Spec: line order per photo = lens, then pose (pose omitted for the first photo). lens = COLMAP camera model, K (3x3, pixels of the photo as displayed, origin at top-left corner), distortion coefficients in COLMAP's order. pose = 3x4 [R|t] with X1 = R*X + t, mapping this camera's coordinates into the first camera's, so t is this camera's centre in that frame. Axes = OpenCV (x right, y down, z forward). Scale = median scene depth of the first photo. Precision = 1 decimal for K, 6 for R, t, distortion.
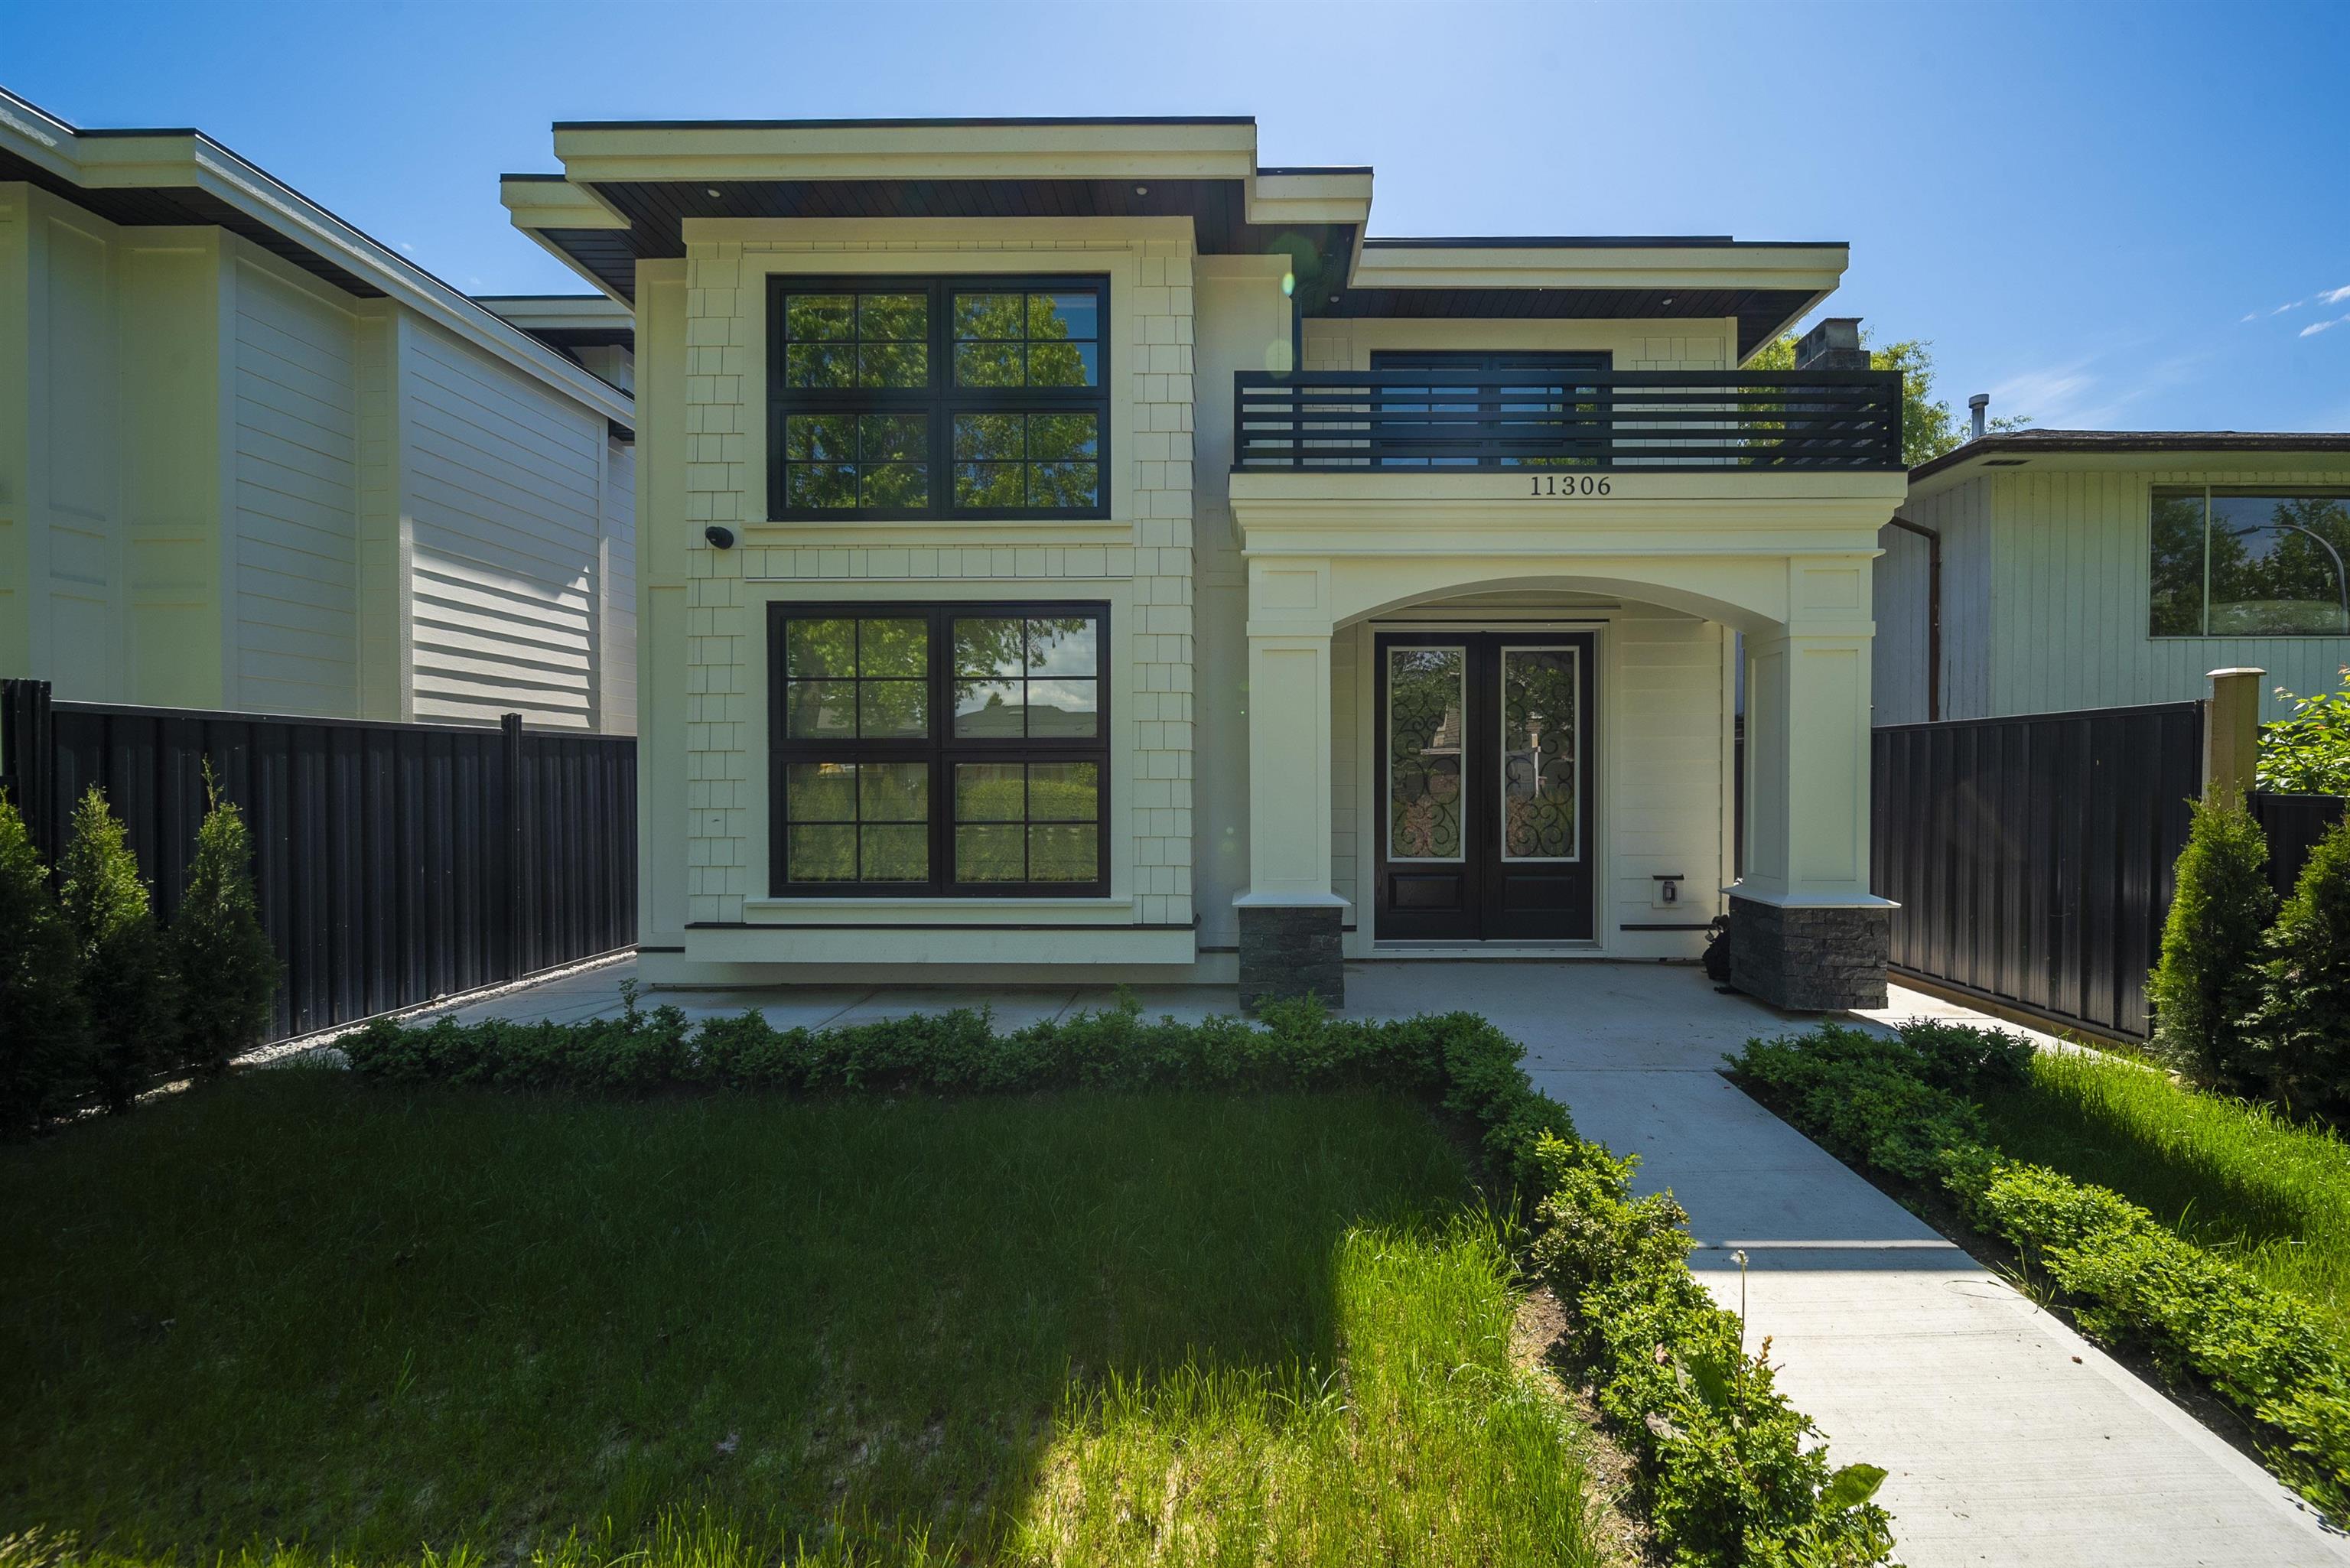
lens RADIAL K [[852.1, 0, 1178.8], [0, 852.1, 772.5], [0, 0, 1]] dist [0.001276, -0.002792]
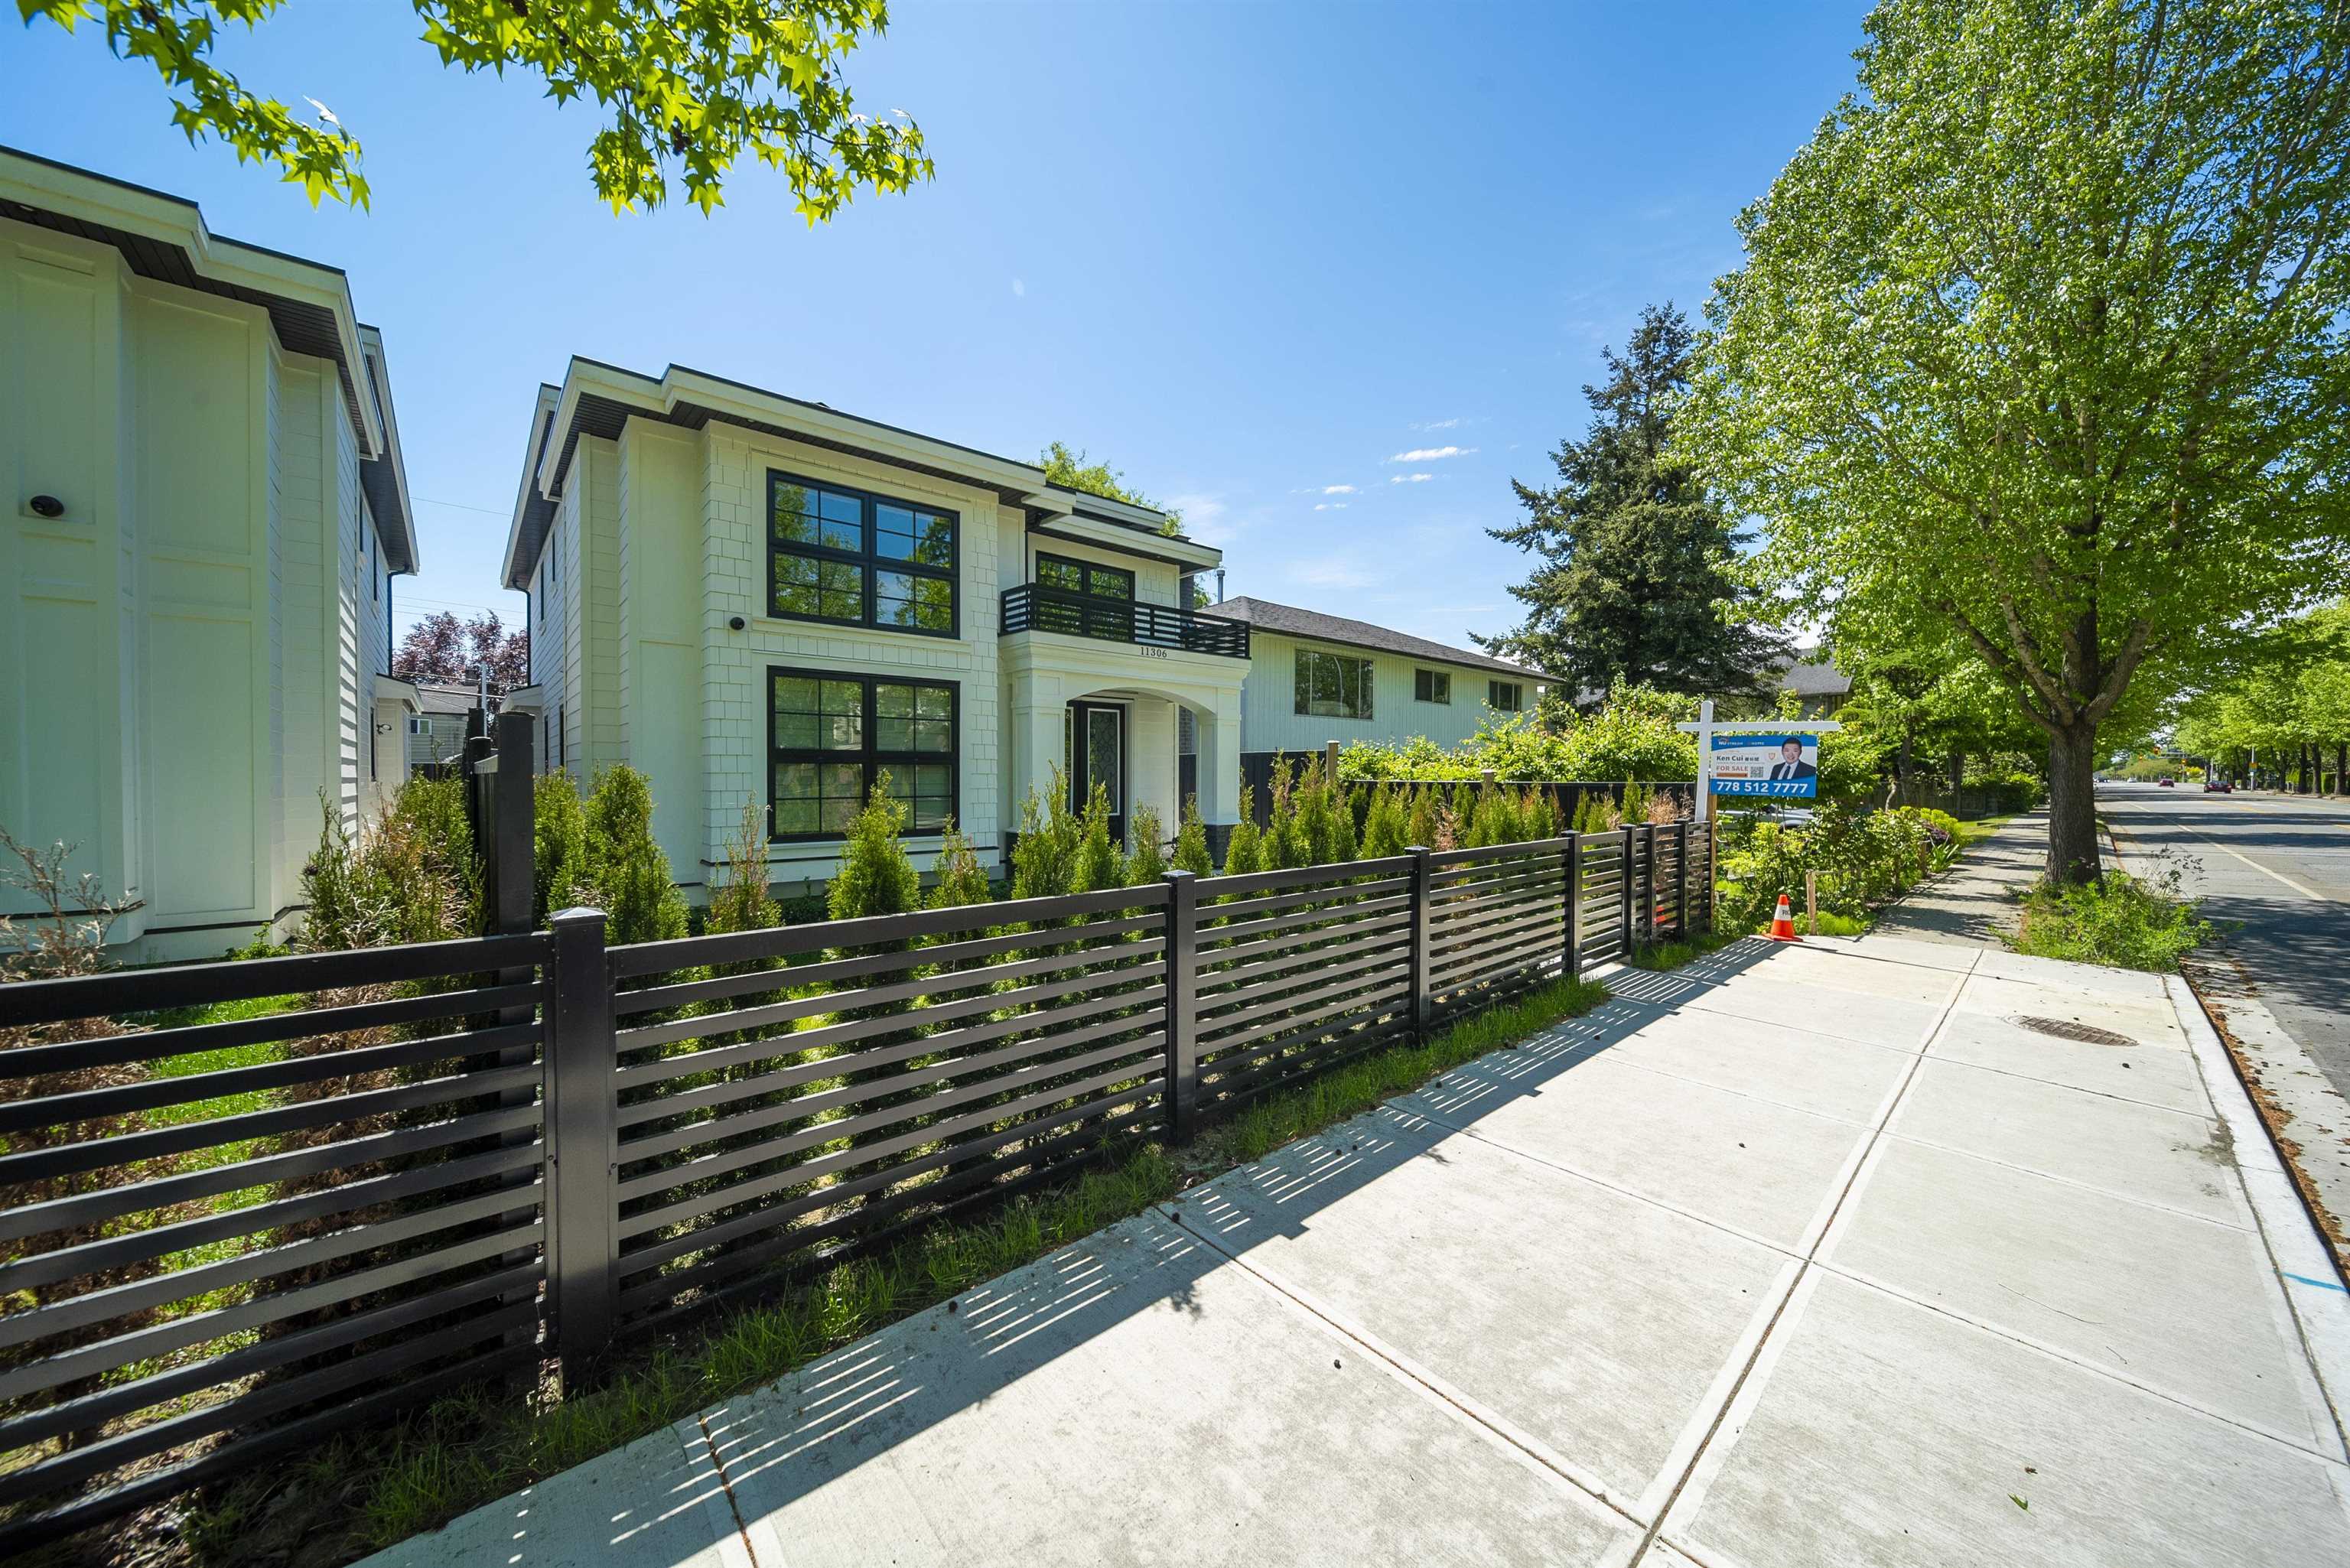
lens RADIAL K [[852.1, 0, 1178.8], [0, 852.1, 772.5], [0, 0, 1]] dist [0.001276, -0.002792]
pose [[0.735000, 0.002793, 0.678061, -1.010370], [0.000681, 0.999988, -0.004857, 0.014906], [-0.678066, 0.004031, 0.734990, -0.748073]]
